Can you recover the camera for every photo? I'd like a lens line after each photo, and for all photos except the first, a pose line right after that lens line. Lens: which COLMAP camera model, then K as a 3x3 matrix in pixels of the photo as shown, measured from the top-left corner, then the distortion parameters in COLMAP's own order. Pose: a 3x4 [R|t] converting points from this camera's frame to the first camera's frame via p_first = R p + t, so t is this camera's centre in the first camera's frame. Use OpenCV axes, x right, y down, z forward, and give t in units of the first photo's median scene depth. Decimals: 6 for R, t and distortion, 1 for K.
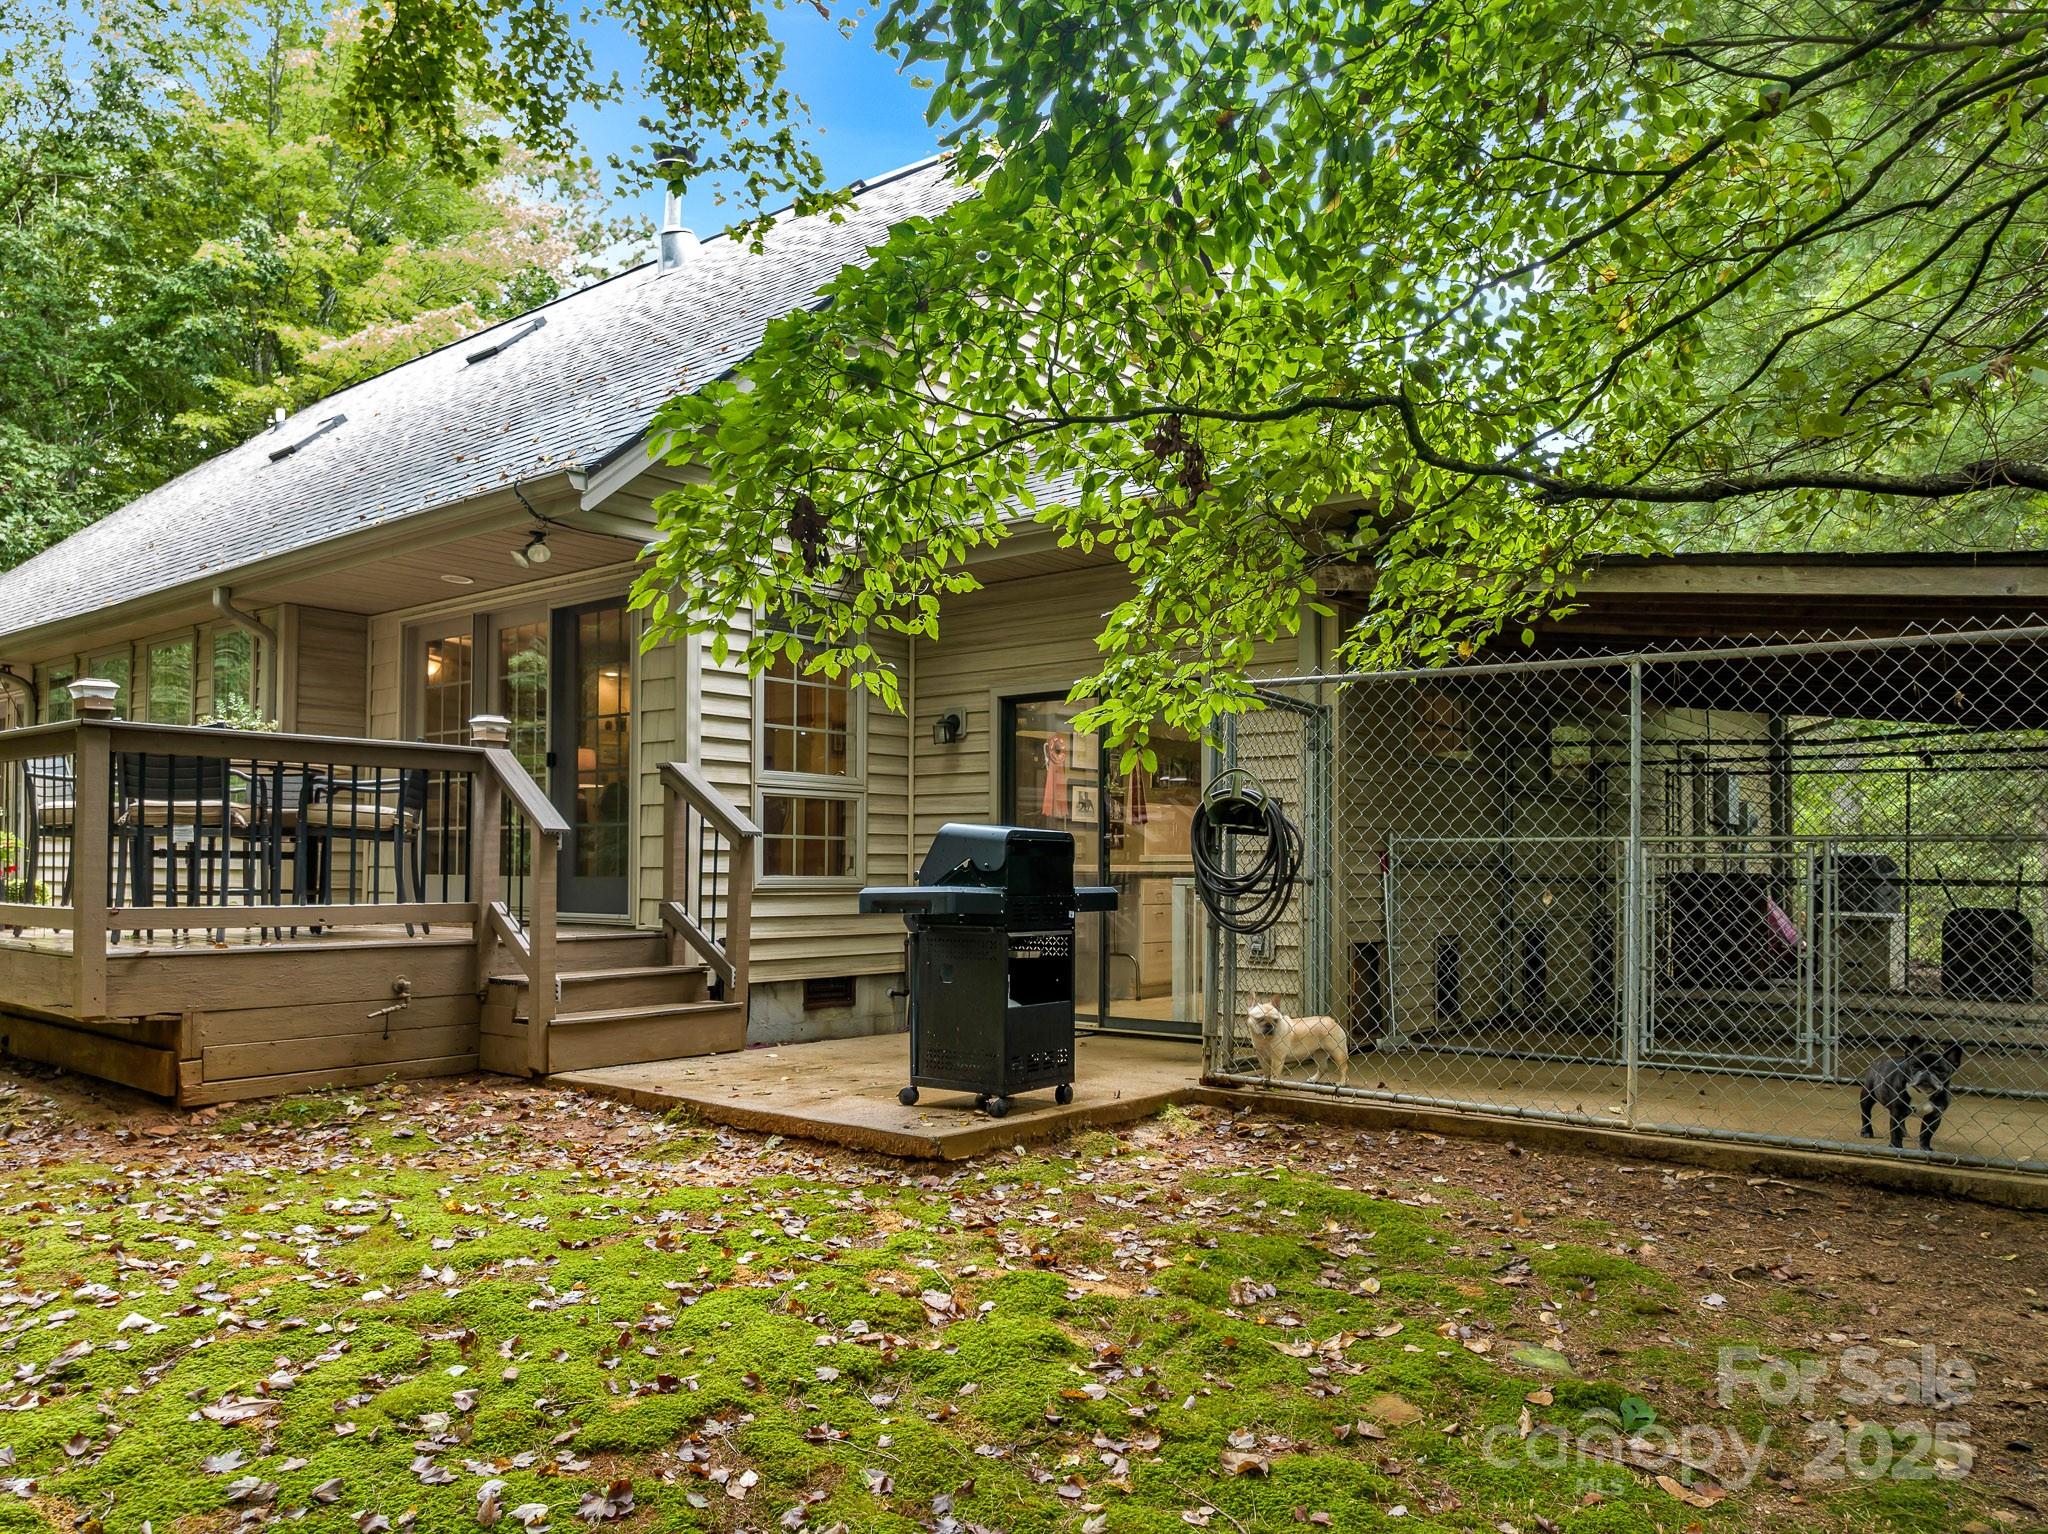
lens RADIAL K [[1503.3, 0, 1018.3], [0, 1503.3, 882.7], [0, 0, 1]] dist [-0.011969, -0.000363]
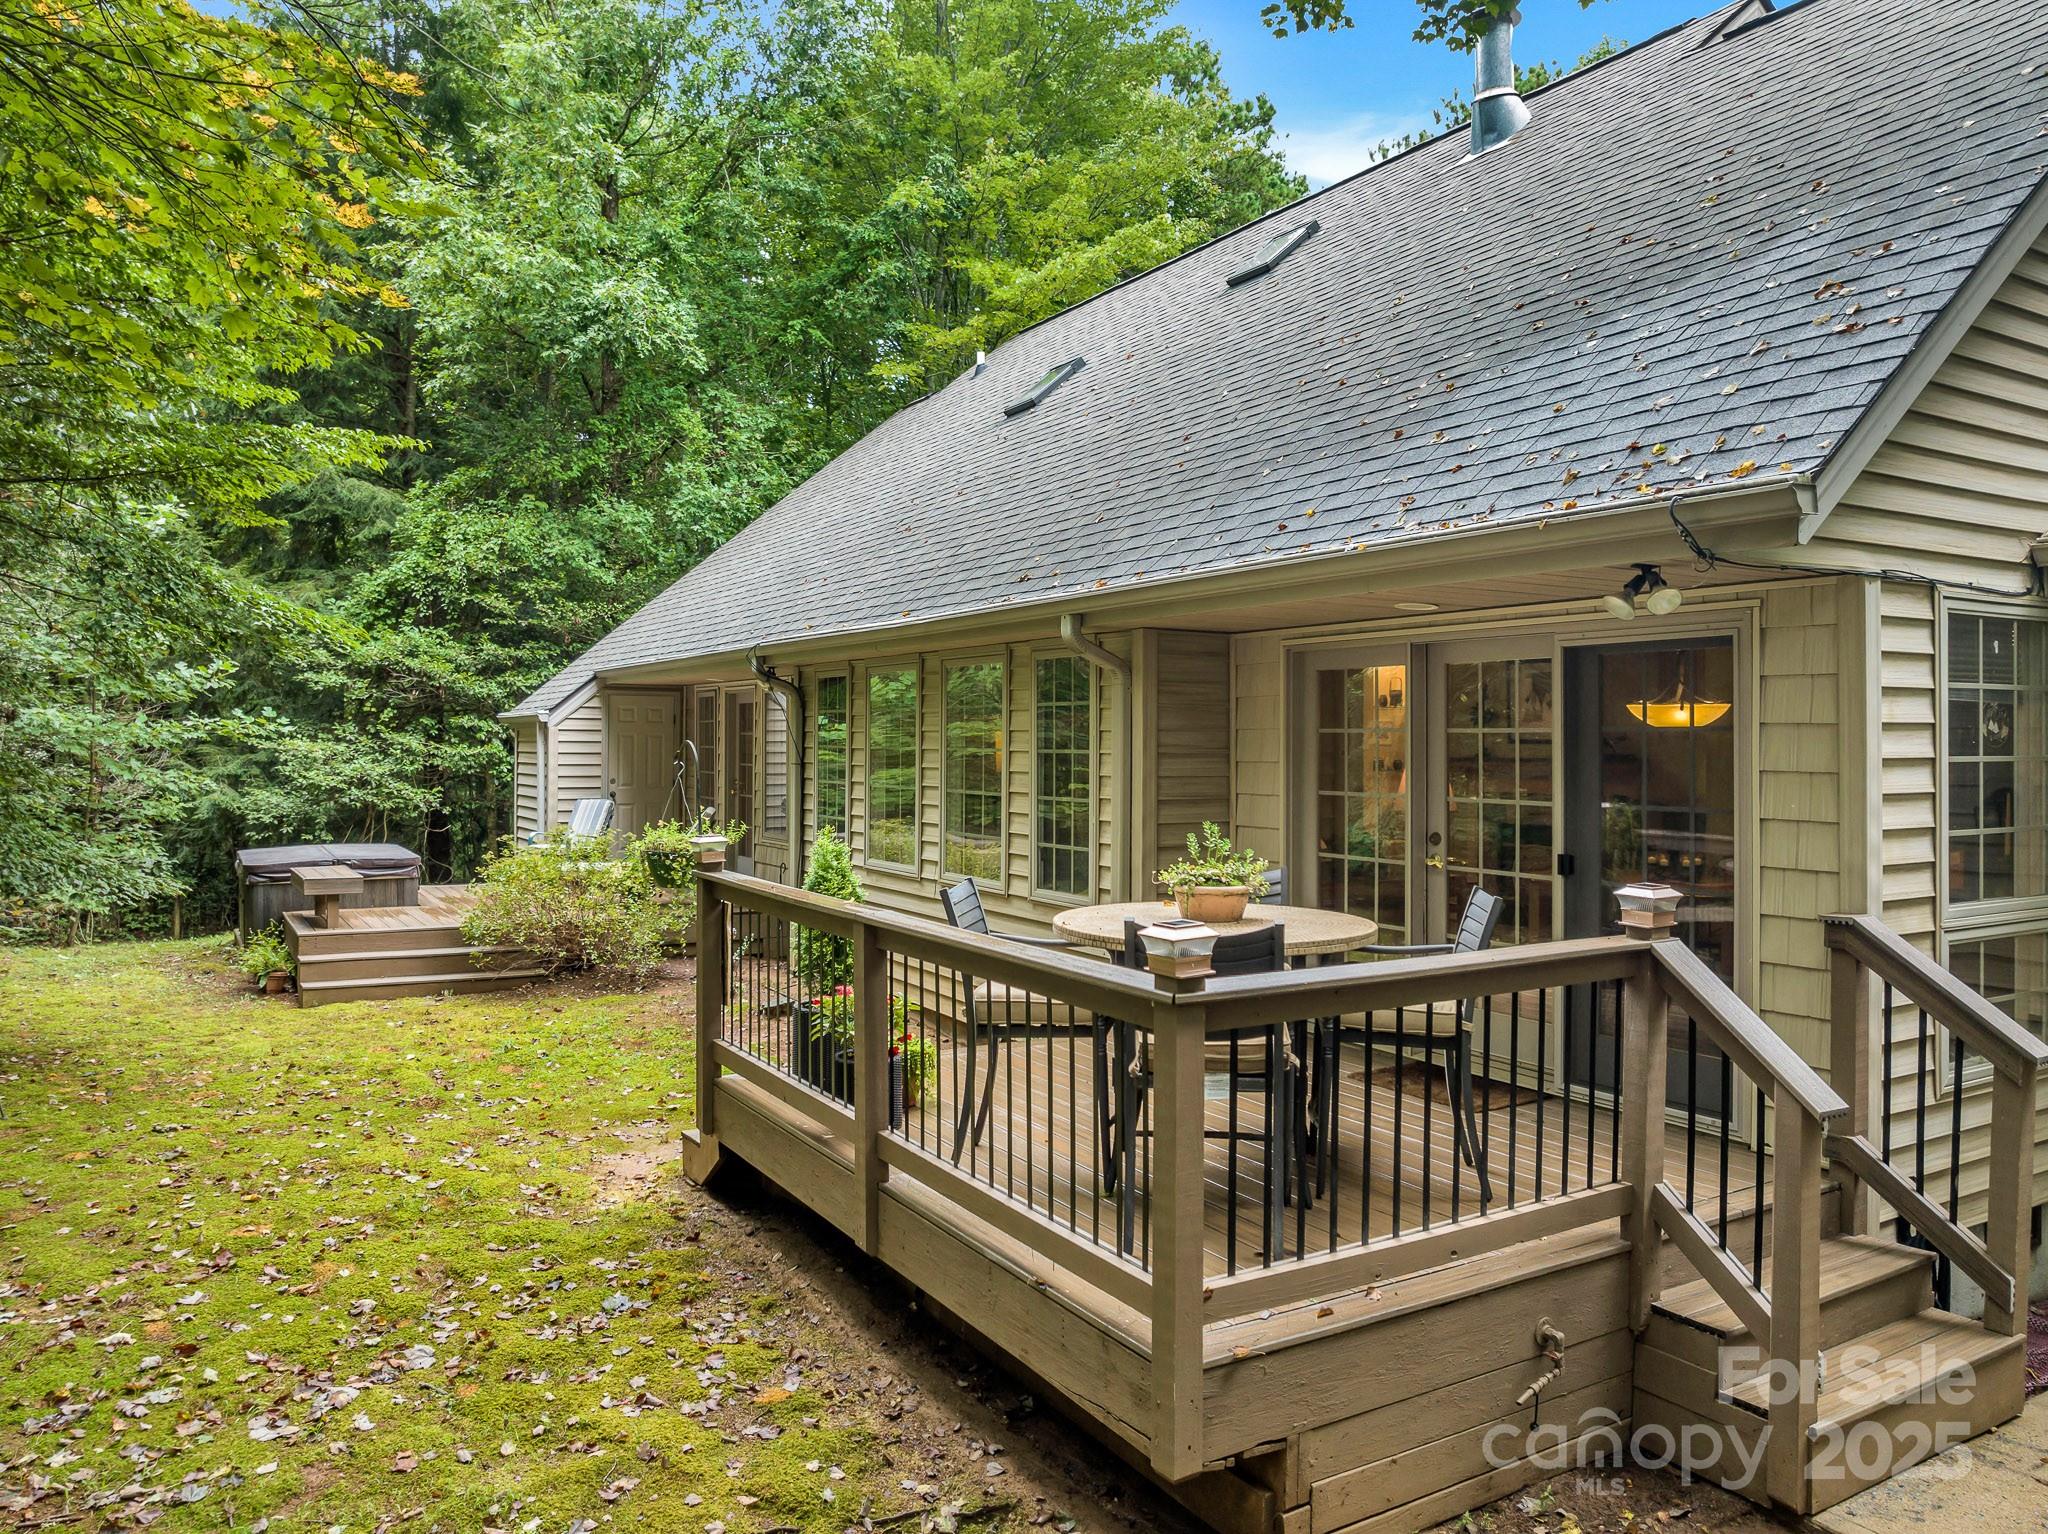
lens RADIAL K [[1432.9, 0, 1024.0], [0, 1432.9, 767.0], [0, 0, 1]] dist [-0.004339, -0.001966]
pose [[0.943567, 0.001077, -0.331180, -0.155267], [0.006251, 0.999759, 0.021064, -0.067672], [0.331123, -0.021945, 0.943332, 0.137791]]
